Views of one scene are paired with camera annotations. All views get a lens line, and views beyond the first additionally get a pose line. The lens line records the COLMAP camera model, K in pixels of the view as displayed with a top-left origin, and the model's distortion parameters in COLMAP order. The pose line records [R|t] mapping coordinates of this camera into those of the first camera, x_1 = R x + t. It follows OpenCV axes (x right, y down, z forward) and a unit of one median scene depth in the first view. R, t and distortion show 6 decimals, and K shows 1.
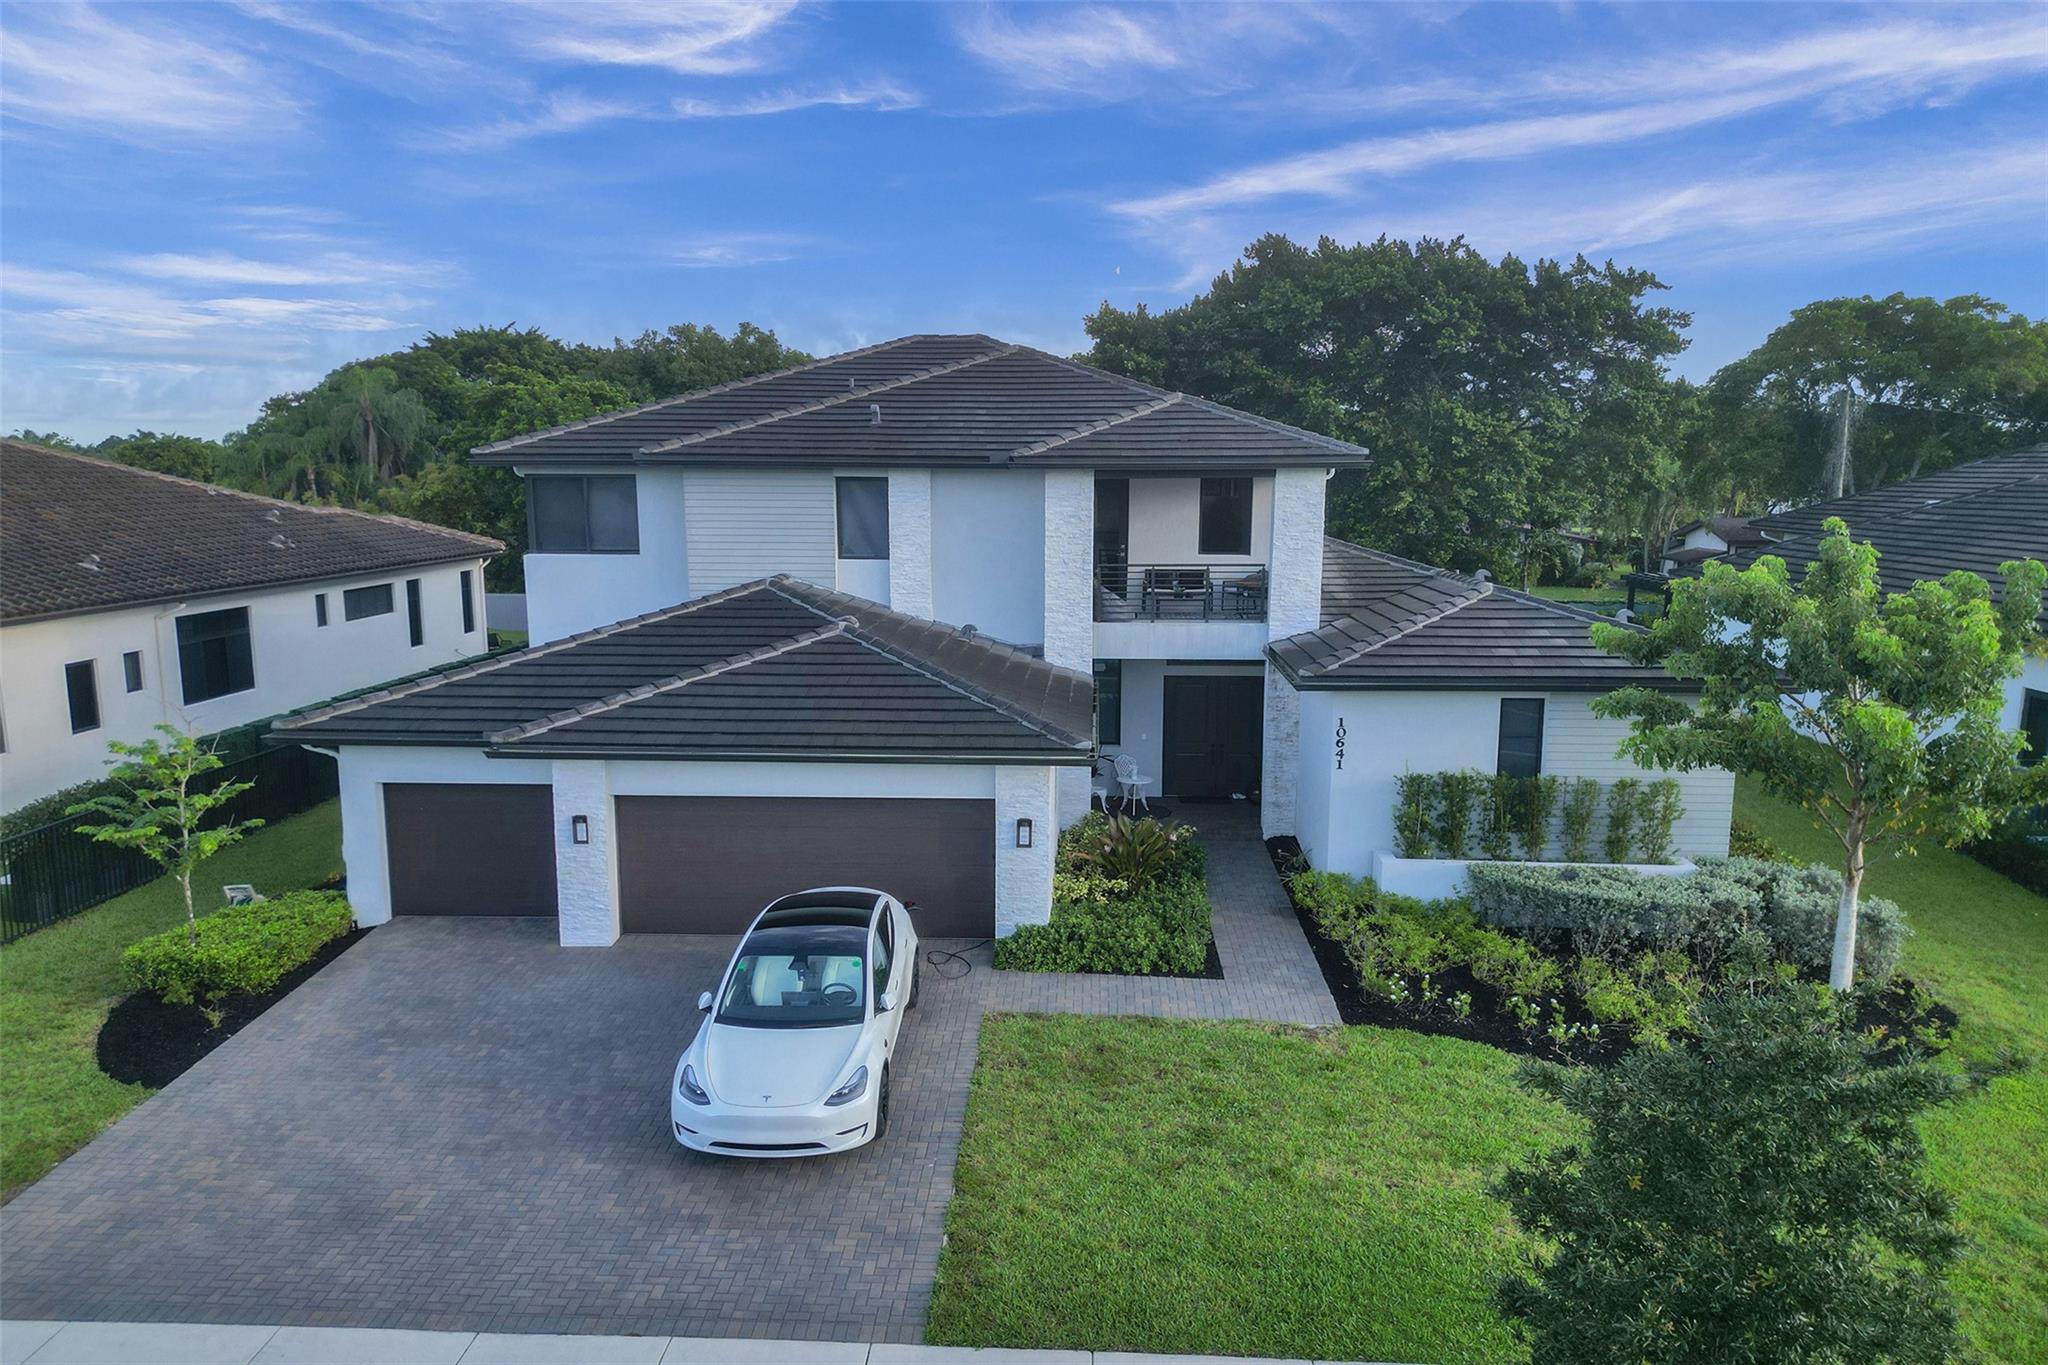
lens RADIAL K [[1374.3, 0, 1030.1], [0, 1374.3, 700.0], [0, 0, 1]] dist [0.049162, -0.033155]
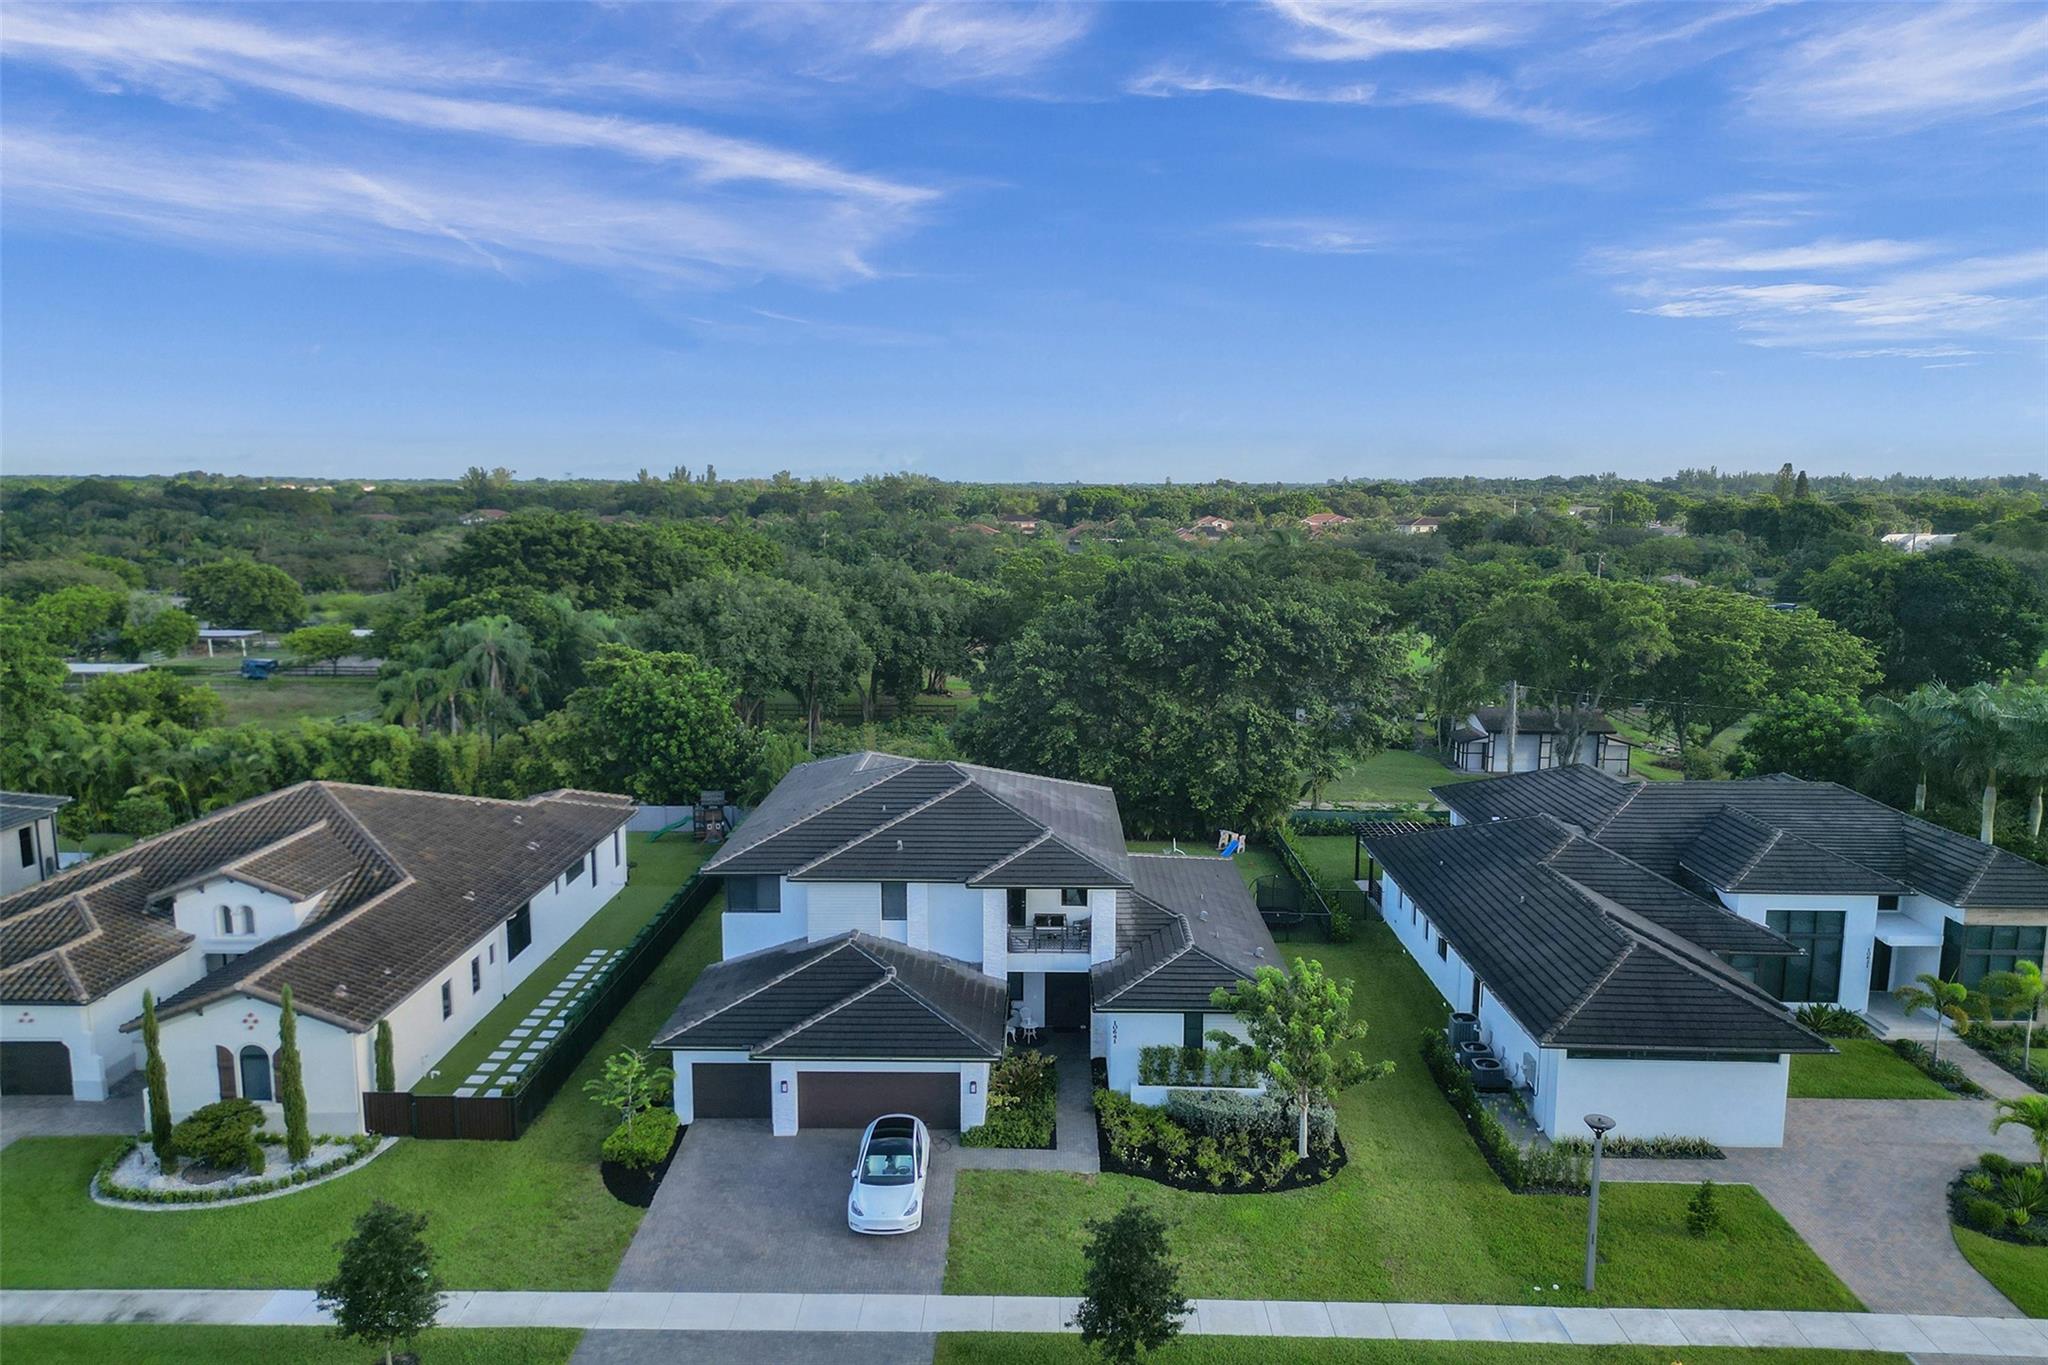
lens RADIAL K [[1374.3, 0, 1017.8], [0, 1374.3, 686.9], [0, 0, 1]] dist [0.049162, -0.033155]
pose [[0.999653, -0.005746, 0.025701, 0.015720], [0.006052, 0.999912, -0.011844, -0.574128], [-0.025631, 0.011995, 0.999600, -1.412775]]
